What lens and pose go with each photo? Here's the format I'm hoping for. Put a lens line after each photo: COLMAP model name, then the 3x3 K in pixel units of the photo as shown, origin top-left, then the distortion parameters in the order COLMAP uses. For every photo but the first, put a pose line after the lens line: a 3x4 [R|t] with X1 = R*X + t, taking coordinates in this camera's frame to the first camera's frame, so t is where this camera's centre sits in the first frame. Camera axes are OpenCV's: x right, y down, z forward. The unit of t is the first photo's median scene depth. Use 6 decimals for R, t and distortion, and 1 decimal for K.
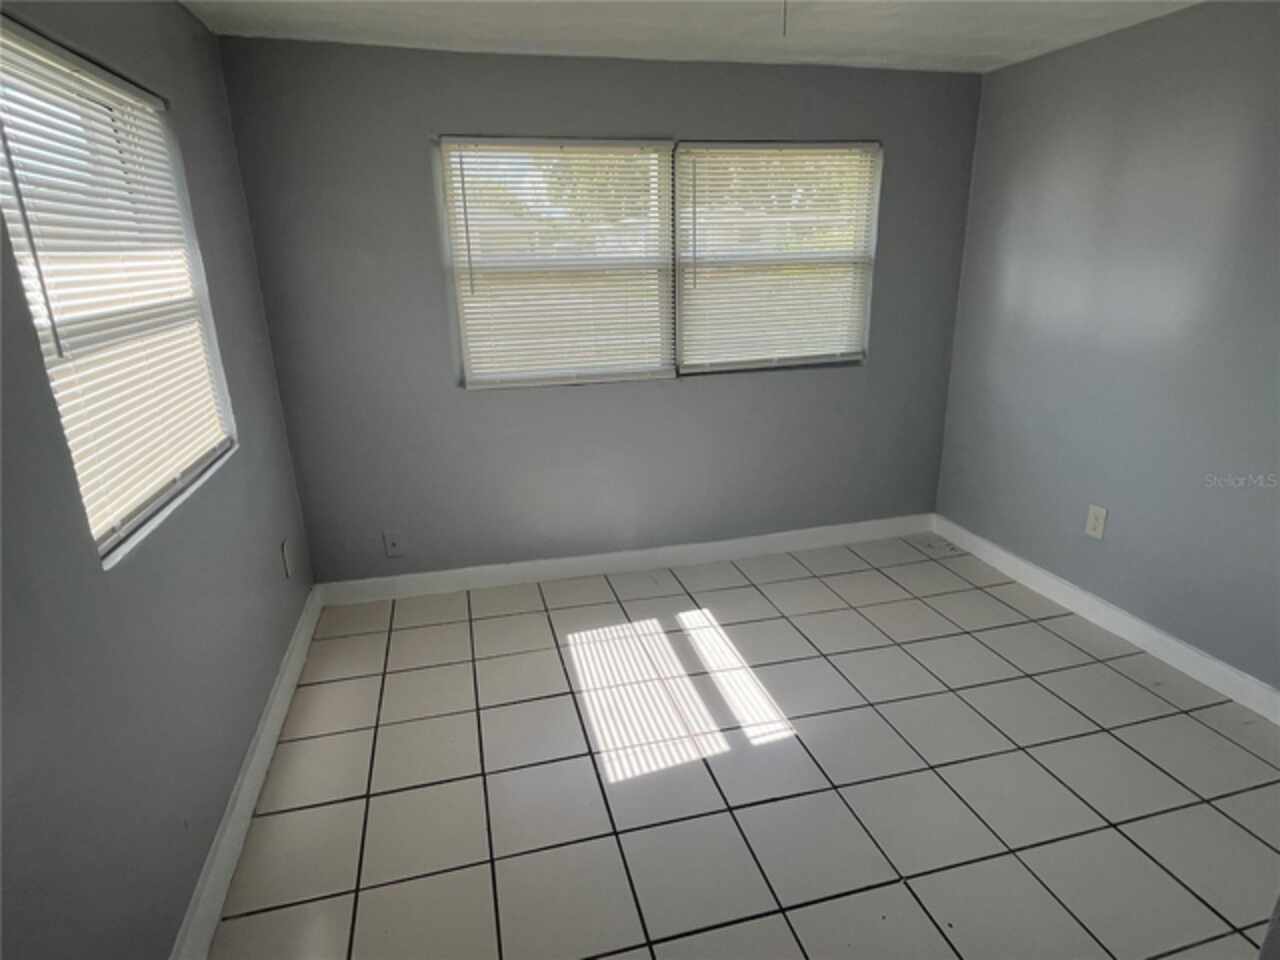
lens RADIAL K [[734.9, 0, 642.7], [0, 734.9, 483.1], [0, 0, 1]] dist [0.022331, -0.000080]
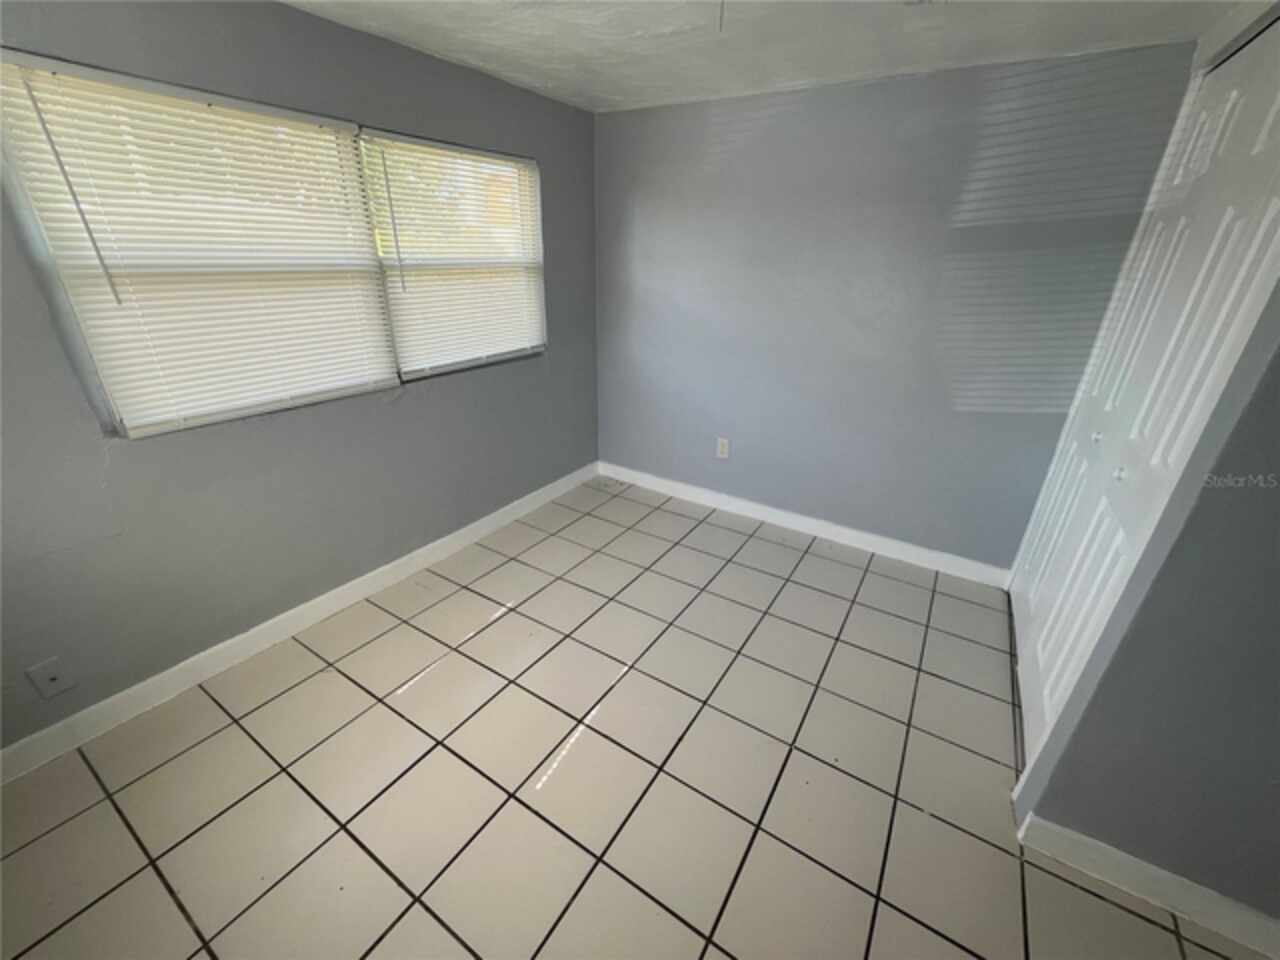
lens RADIAL K [[517.2, 0, 645.2], [0, 517.2, 484.6], [0, 0, 1]] dist [0.001440, 0.000435]
pose [[0.743908, -0.242820, 0.622607, -0.173074], [0.172885, 0.969864, 0.171684, -0.077379], [-0.645532, -0.020078, 0.763469, 0.257660]]
